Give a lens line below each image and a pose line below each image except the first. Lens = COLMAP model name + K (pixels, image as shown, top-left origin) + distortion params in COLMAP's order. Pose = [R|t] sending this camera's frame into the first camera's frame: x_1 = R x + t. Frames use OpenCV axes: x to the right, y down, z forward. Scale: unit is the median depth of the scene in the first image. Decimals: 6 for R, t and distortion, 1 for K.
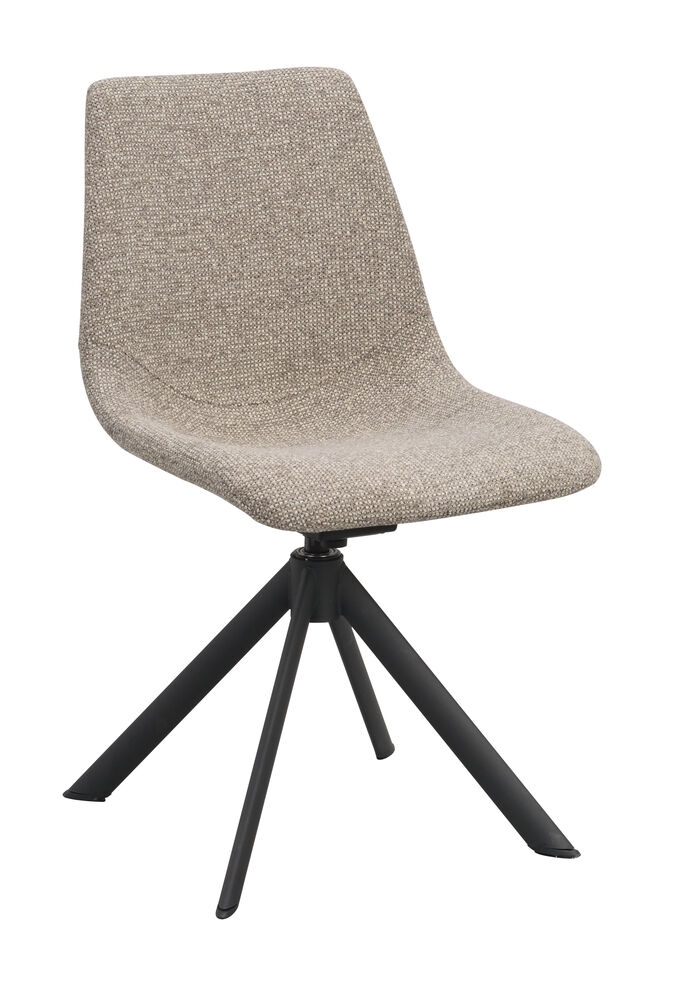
lens RADIAL K [[2223.6, 0, 346.2], [0, 2223.6, 494.2], [0, 0, 1]] dist [-0.034278, 0.000000]
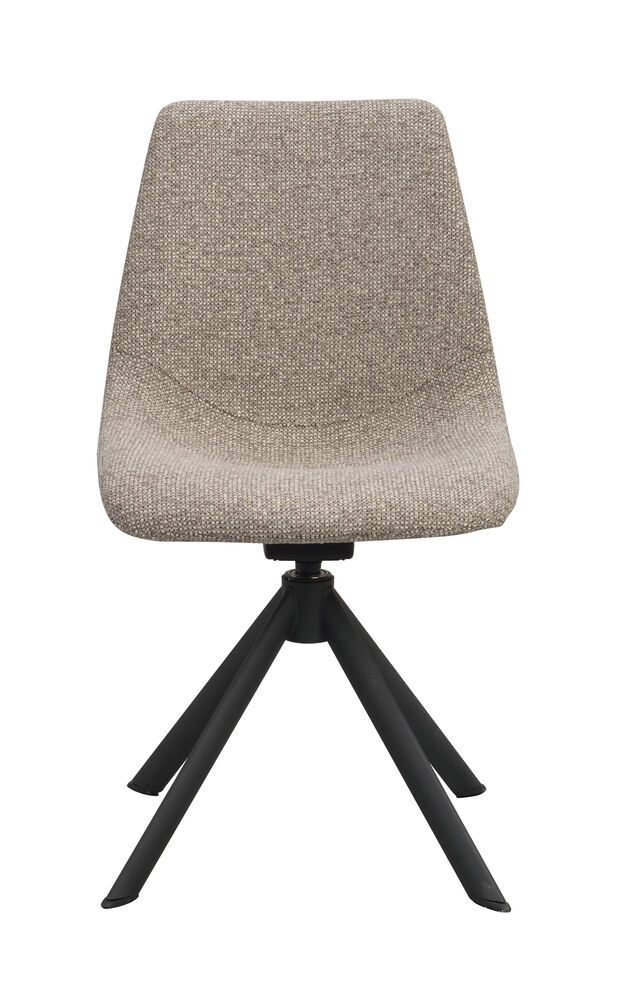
lens RADIAL K [[2250.6, 0, 310.2], [0, 2250.6, 507.8], [0, 0, 1]] dist [0.008638, 0.000000]
pose [[0.937322, 0.098261, -0.334325, 0.314518], [-0.103086, 0.994667, 0.003328, -0.007116], [0.332869, 0.031345, 0.942452, 0.029612]]
